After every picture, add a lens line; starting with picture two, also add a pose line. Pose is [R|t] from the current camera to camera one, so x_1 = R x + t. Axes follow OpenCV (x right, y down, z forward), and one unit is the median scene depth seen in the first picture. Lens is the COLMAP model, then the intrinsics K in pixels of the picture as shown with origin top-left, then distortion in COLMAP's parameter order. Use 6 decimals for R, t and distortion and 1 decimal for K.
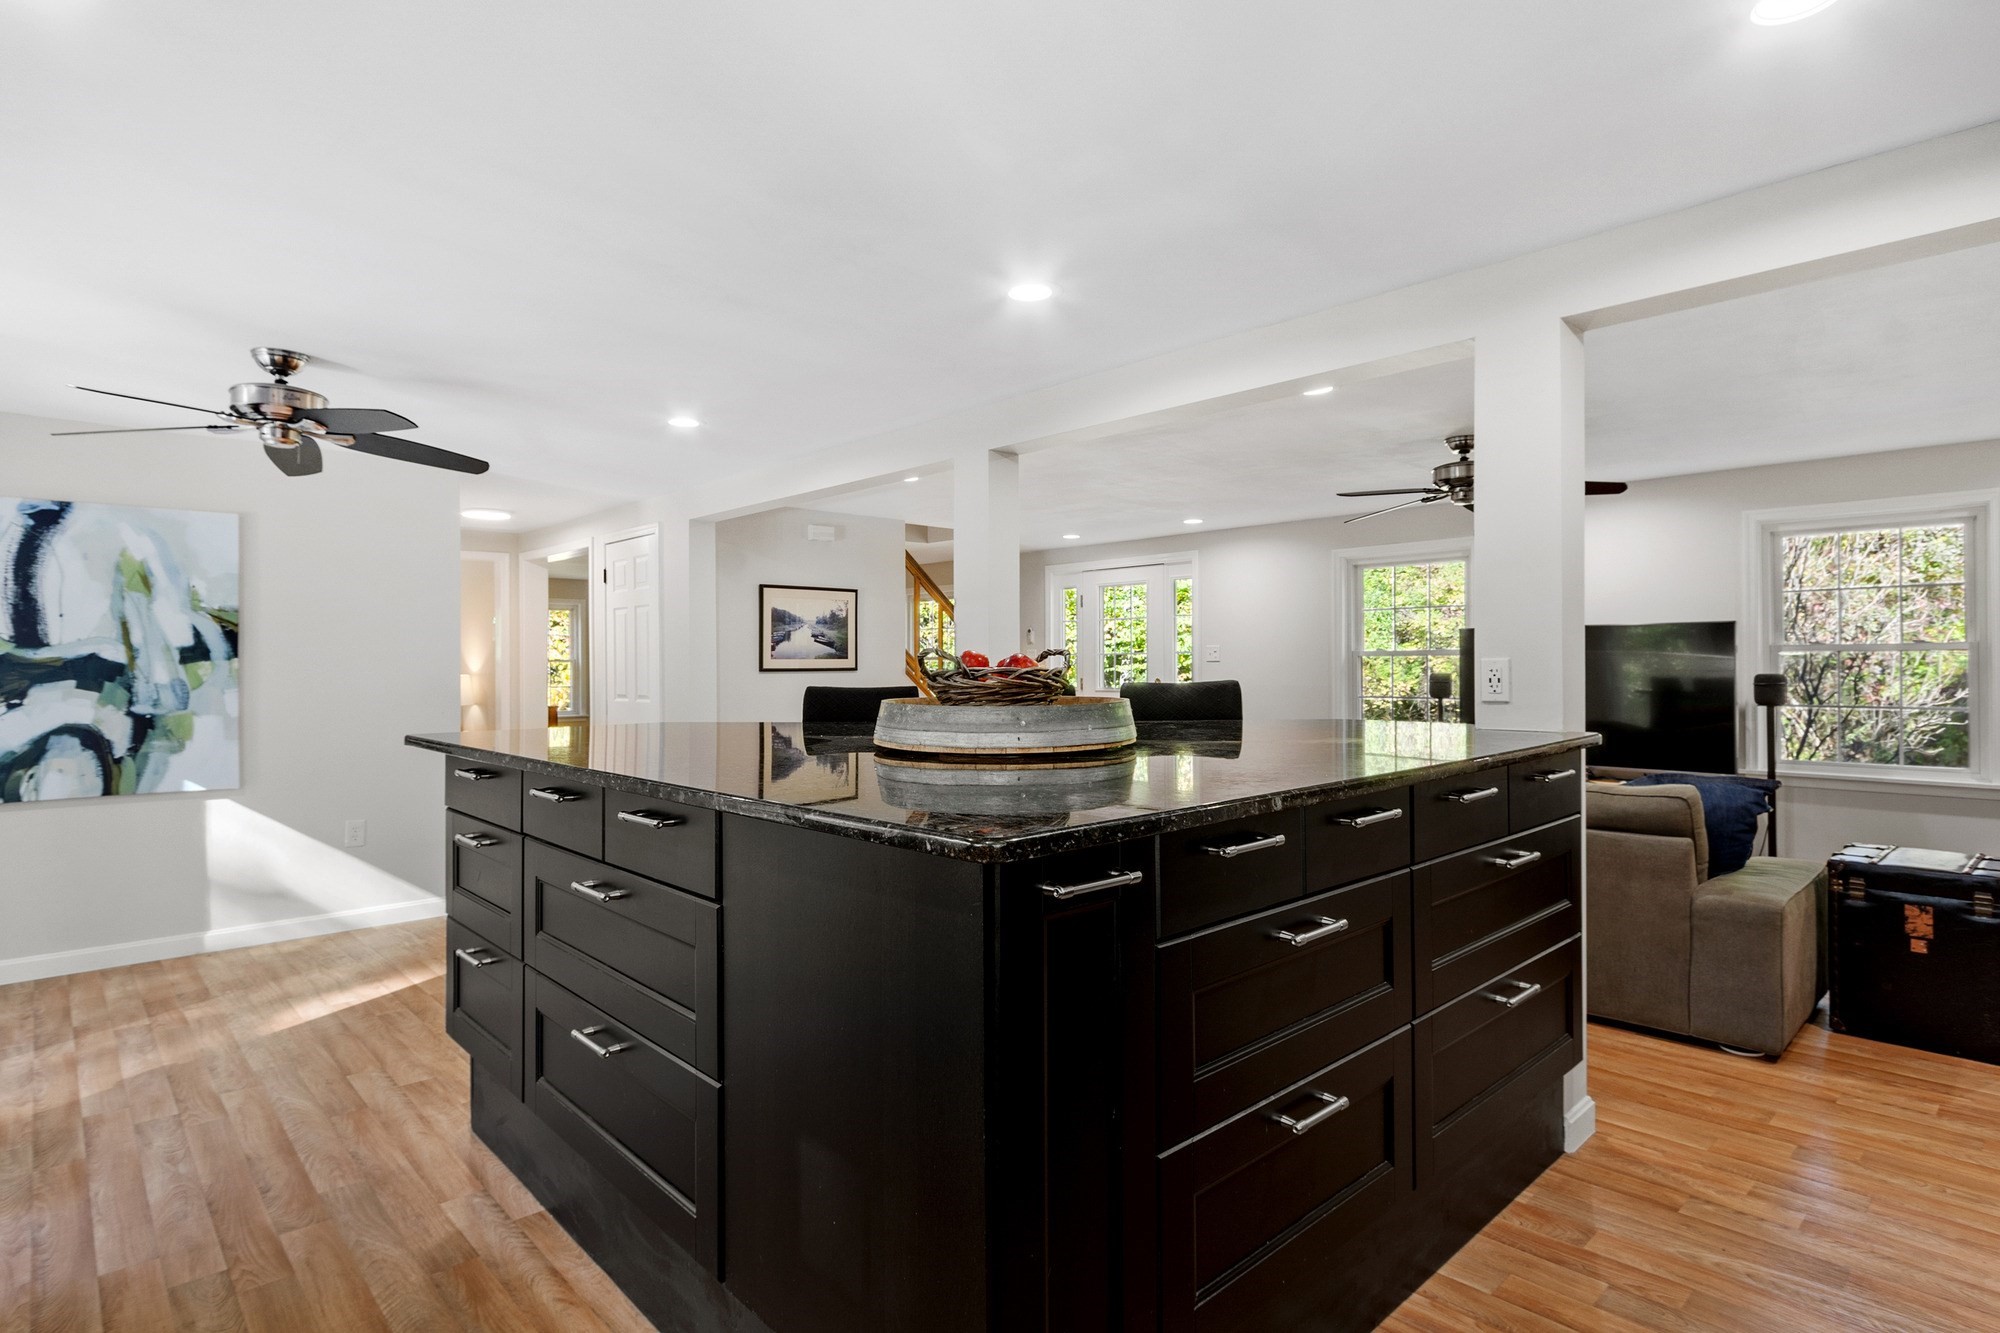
lens RADIAL K [[1045.8, 0, 999.3], [0, 1045.8, 665.6], [0, 0, 1]] dist [0.005406, -0.001888]
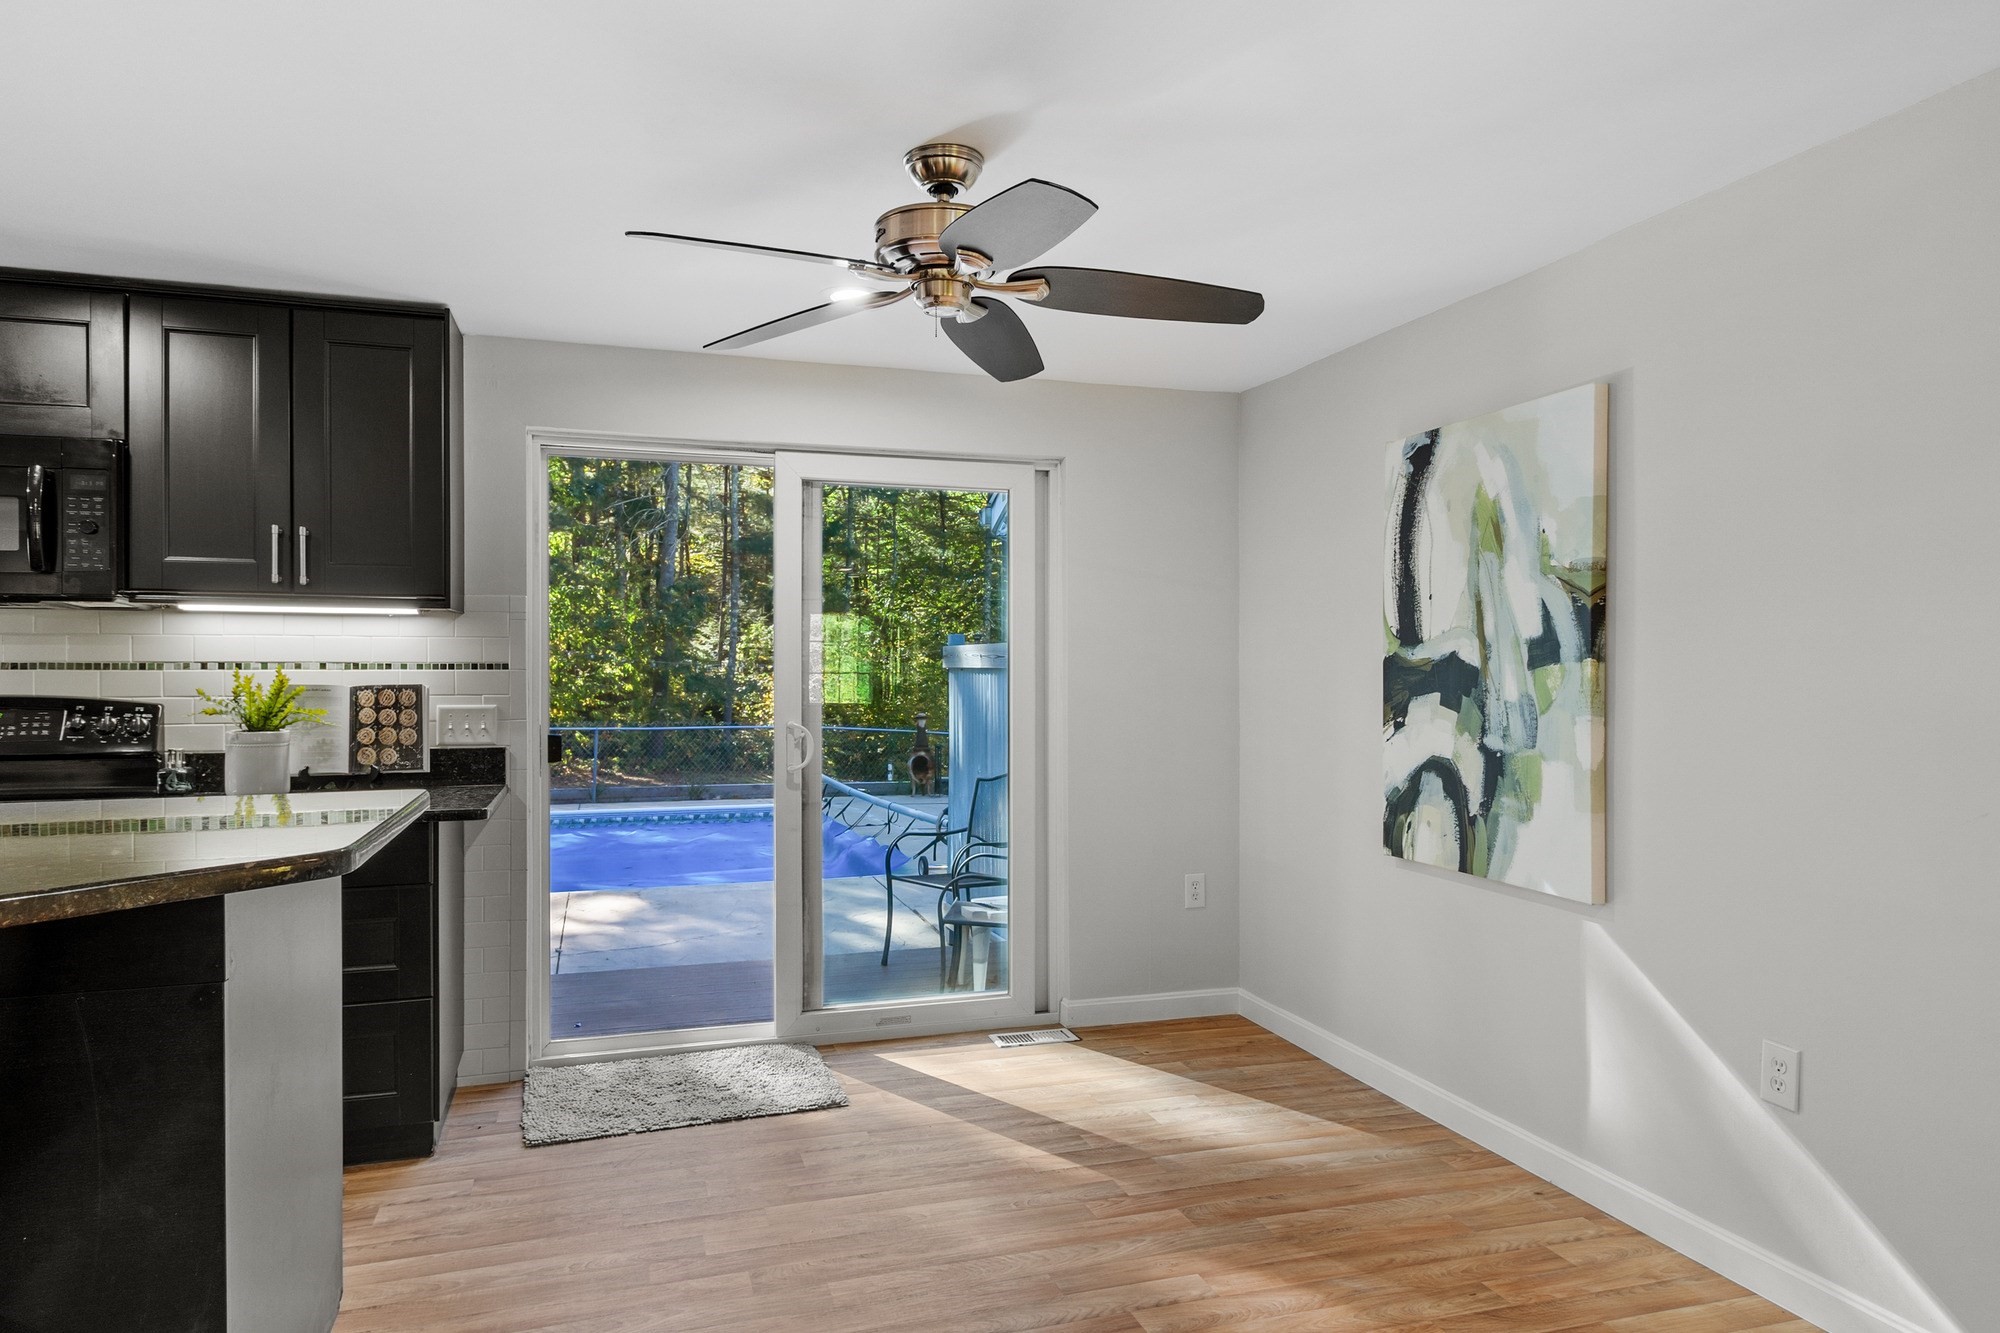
lens RADIAL K [[1239.6, 0, 997.3], [0, 1239.6, 677.8], [0, 0, 1]] dist [-0.001720, -0.000224]
pose [[-0.433427, 0.011967, -0.901109, -0.041237], [0.002471, 0.999924, 0.012090, -0.005576], [0.901185, 0.003014, -0.433423, 1.061335]]
